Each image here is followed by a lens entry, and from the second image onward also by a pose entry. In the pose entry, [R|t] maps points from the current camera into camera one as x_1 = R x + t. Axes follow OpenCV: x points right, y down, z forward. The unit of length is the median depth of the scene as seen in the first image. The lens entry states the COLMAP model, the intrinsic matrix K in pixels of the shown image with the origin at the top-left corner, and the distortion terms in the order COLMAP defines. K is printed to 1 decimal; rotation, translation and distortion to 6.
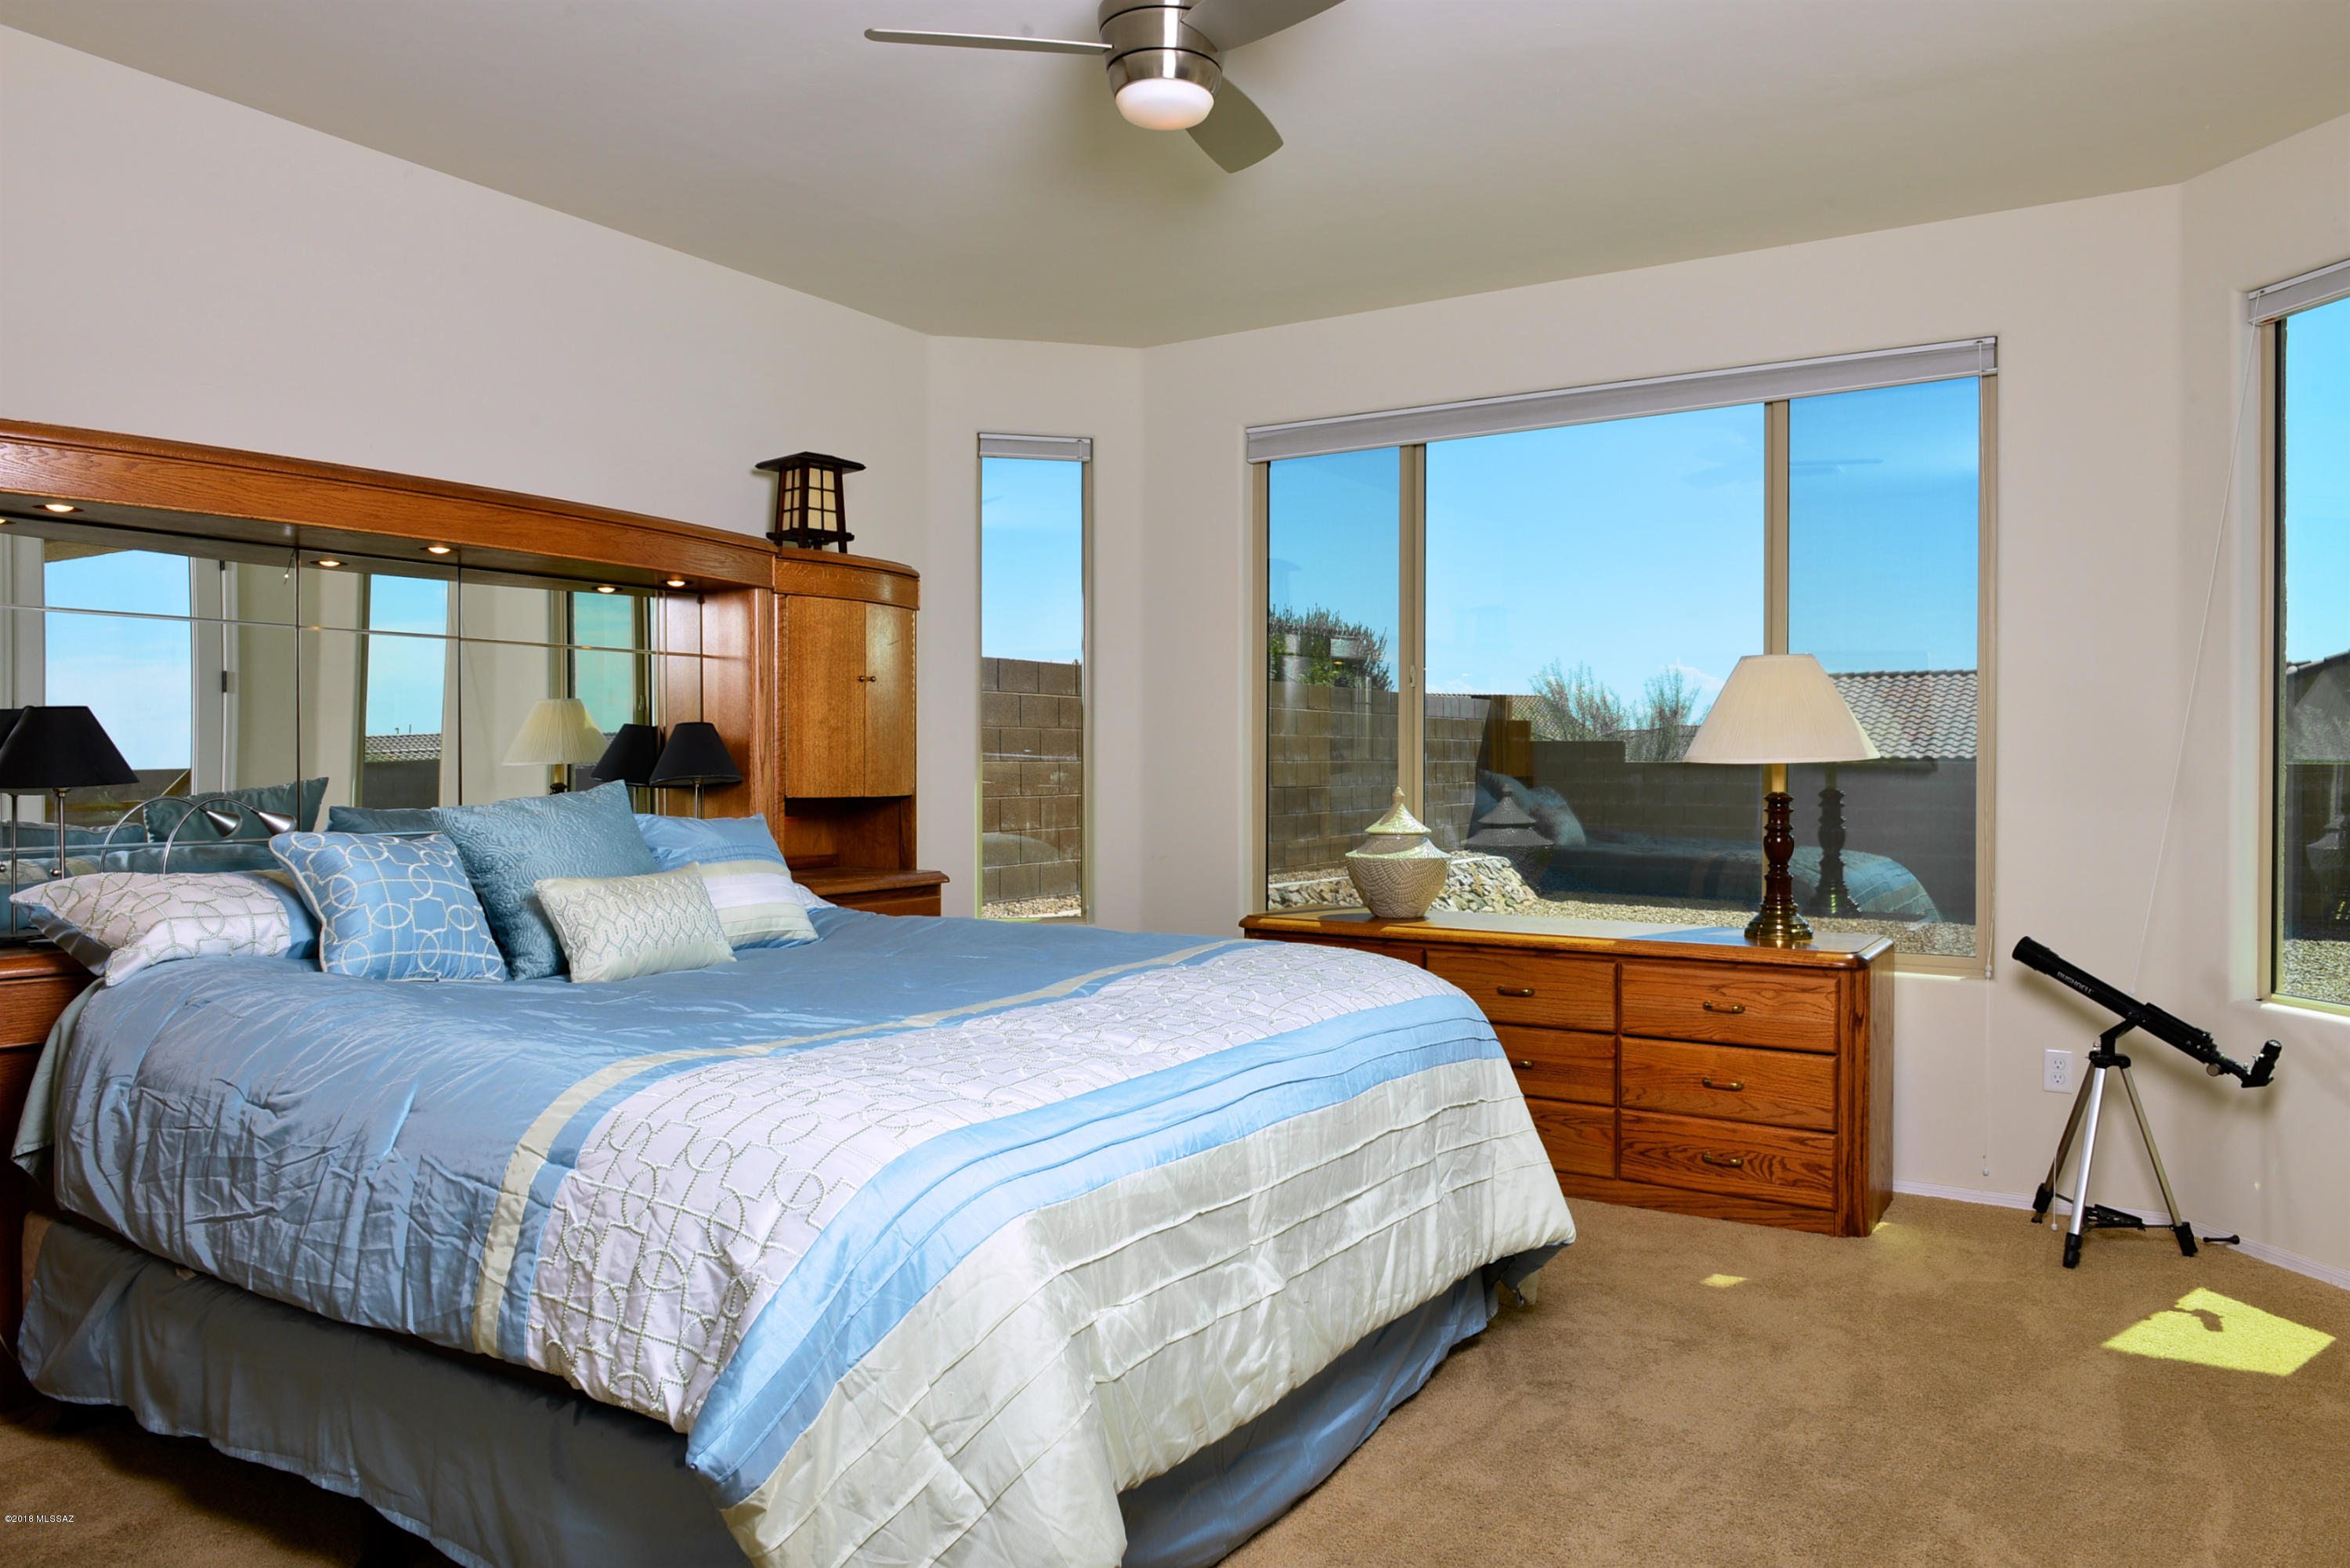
lens RADIAL K [[1616.5, 0, 1172.0], [0, 1616.5, 775.1], [0, 0, 1]] dist [-0.012290, -0.005466]
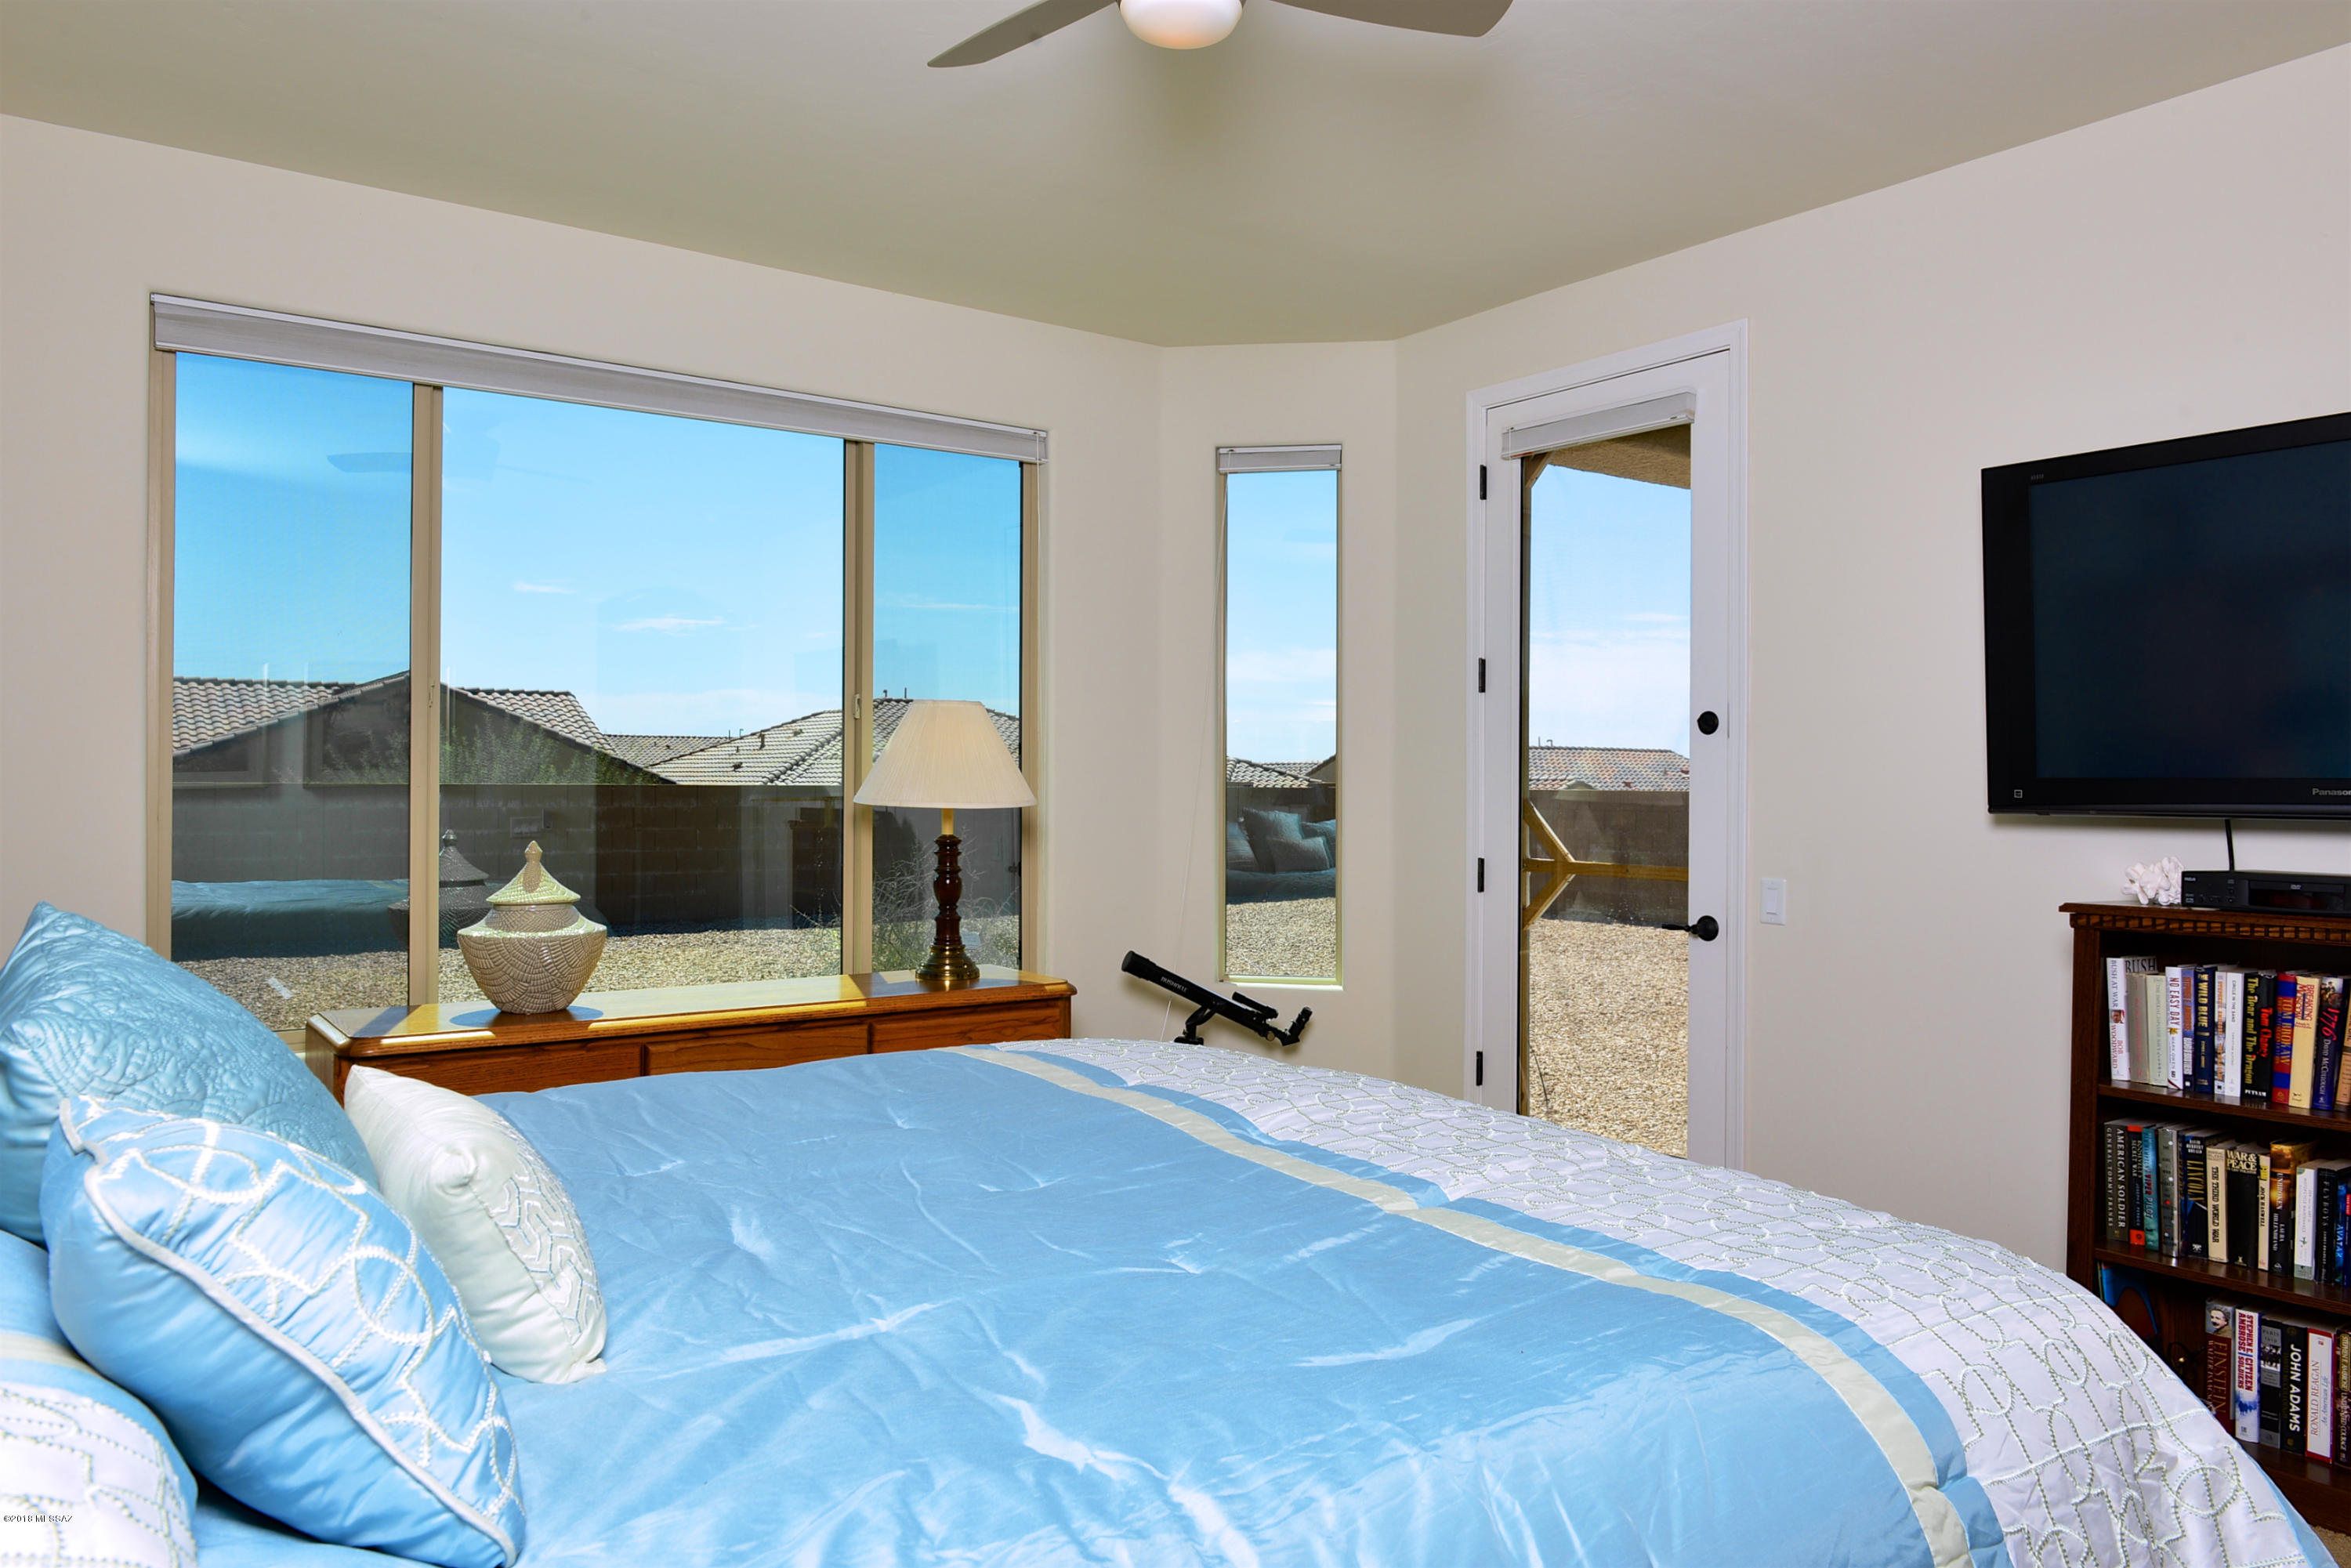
lens RADIAL K [[1617.3, 0, 1175.8], [0, 1617.3, 787.1], [0, 0, 1]] dist [-0.012290, -0.005466]
pose [[0.350788, -0.003608, 0.936448, -0.532541], [0.002564, 0.999993, 0.002892, -0.022585], [-0.936451, 0.001386, 0.350794, 0.505217]]
